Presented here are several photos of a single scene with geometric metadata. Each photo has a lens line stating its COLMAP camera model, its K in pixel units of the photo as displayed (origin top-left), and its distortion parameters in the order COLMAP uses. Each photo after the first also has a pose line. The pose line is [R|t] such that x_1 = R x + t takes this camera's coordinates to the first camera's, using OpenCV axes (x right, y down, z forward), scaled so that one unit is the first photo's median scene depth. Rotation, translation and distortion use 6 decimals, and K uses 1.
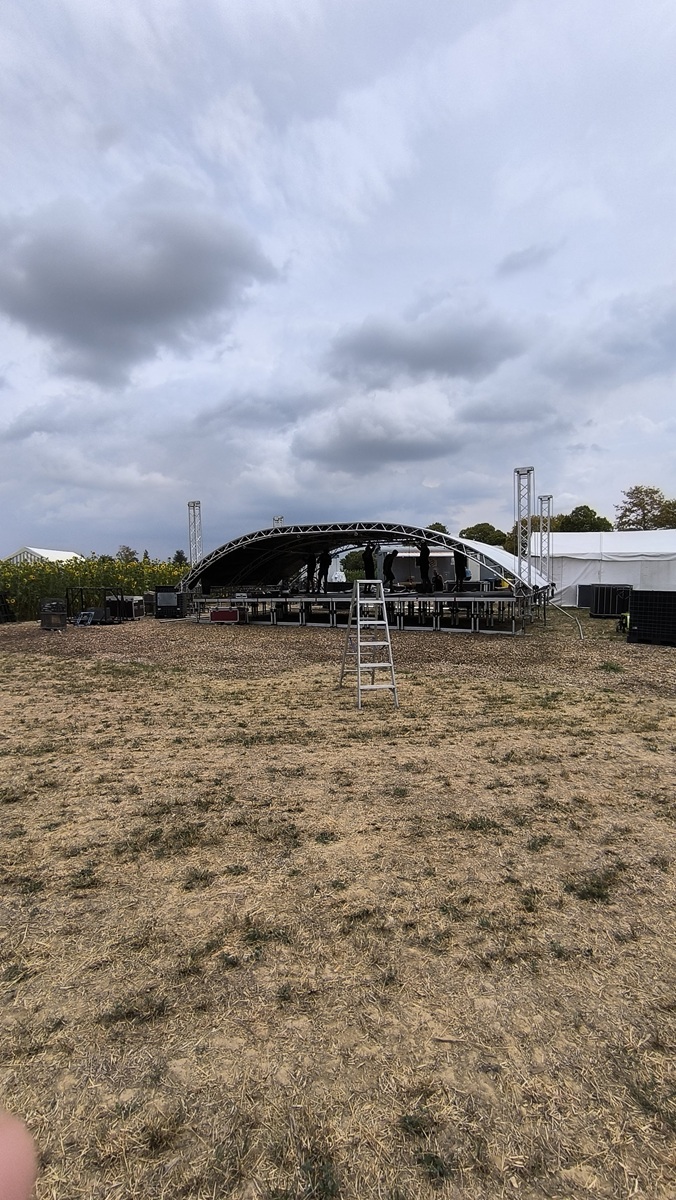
lens RADIAL K [[573.2, 0, 346.0], [0, 573.2, 642.3], [0, 0, 1]] dist [-0.037118, 0.000211]
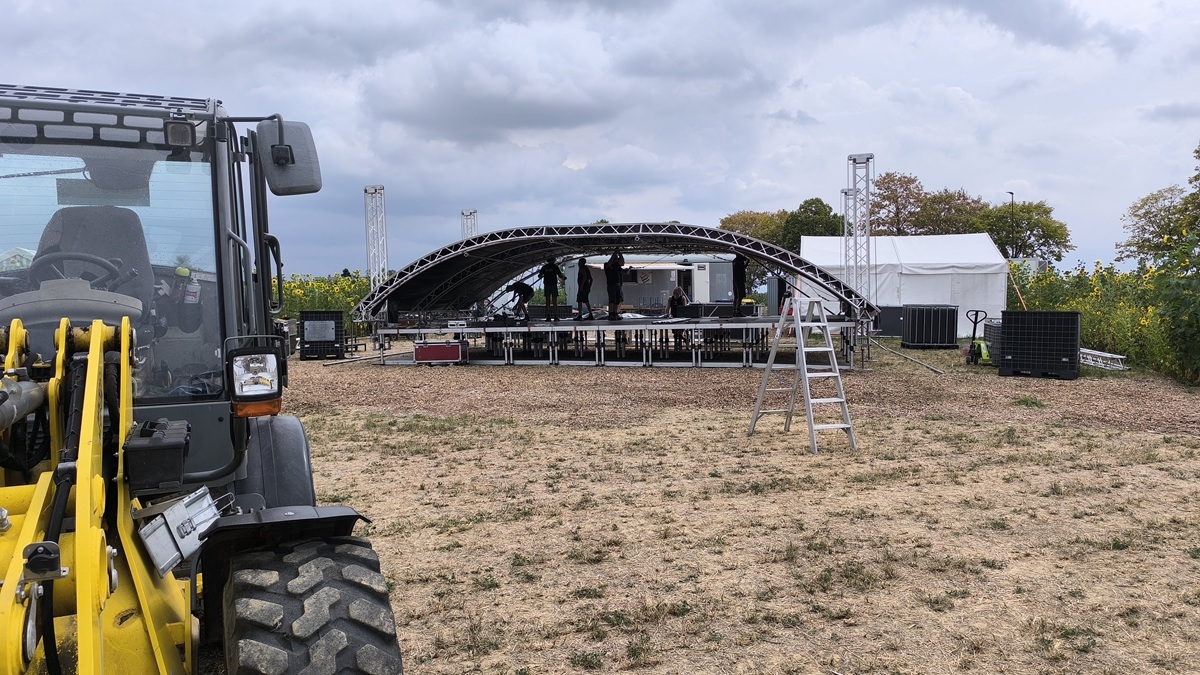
lens RADIAL K [[872.6, 0, 608.9], [0, 872.6, 347.0], [0, 0, 1]] dist [0.017859, -0.017794]
pose [[0.978003, -0.013959, 0.208122, -0.224018], [0.026298, 0.998048, -0.056637, 0.011369], [-0.206925, 0.060865, 0.976462, -0.071654]]
